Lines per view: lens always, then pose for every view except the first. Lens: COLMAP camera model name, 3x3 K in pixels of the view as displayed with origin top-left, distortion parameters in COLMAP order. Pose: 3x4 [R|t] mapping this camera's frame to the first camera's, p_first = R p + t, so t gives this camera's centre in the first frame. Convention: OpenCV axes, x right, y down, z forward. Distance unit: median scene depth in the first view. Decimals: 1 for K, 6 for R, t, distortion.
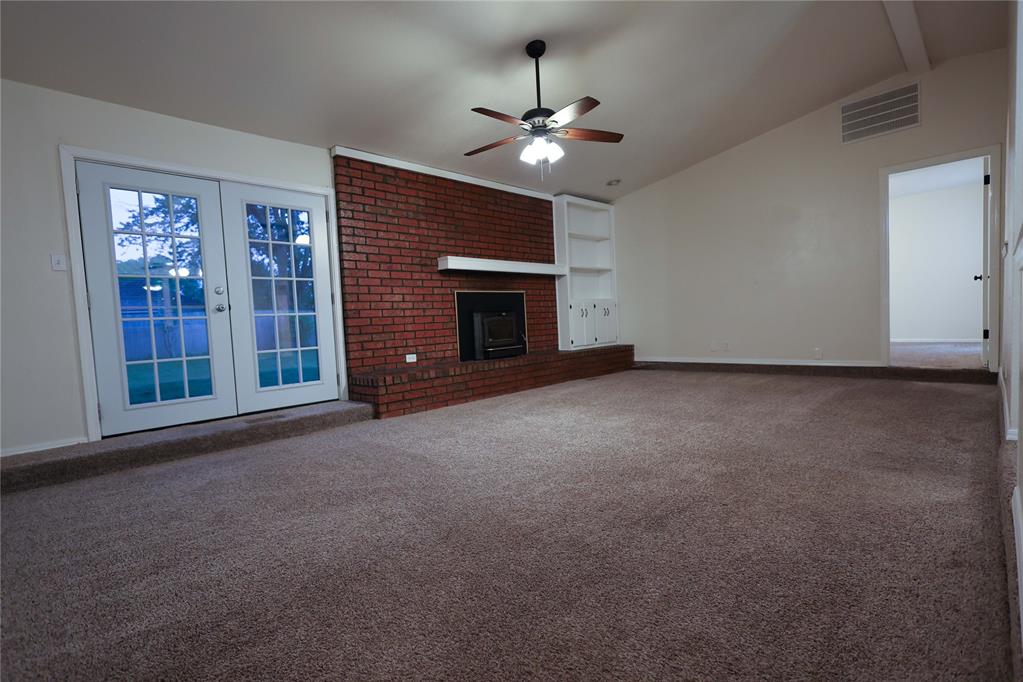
lens RADIAL K [[471.1, 0, 515.4], [0, 471.1, 346.9], [0, 0, 1]] dist [0.000640, 0.000425]
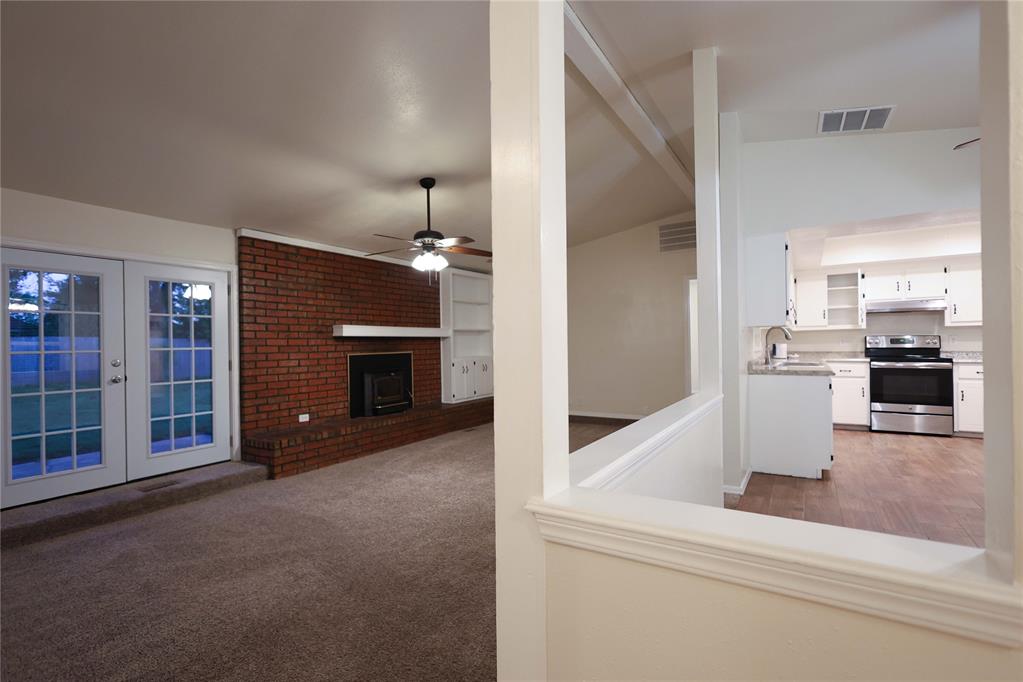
lens RADIAL K [[471.8, 0, 514.3], [0, 471.8, 342.4], [0, 0, 1]] dist [0.001876, 0.001008]
pose [[0.971837, 0.032693, 0.233374, -0.009332], [-0.017670, 0.997652, -0.066174, -0.091363], [-0.234989, 0.060187, 0.970133, -0.194886]]
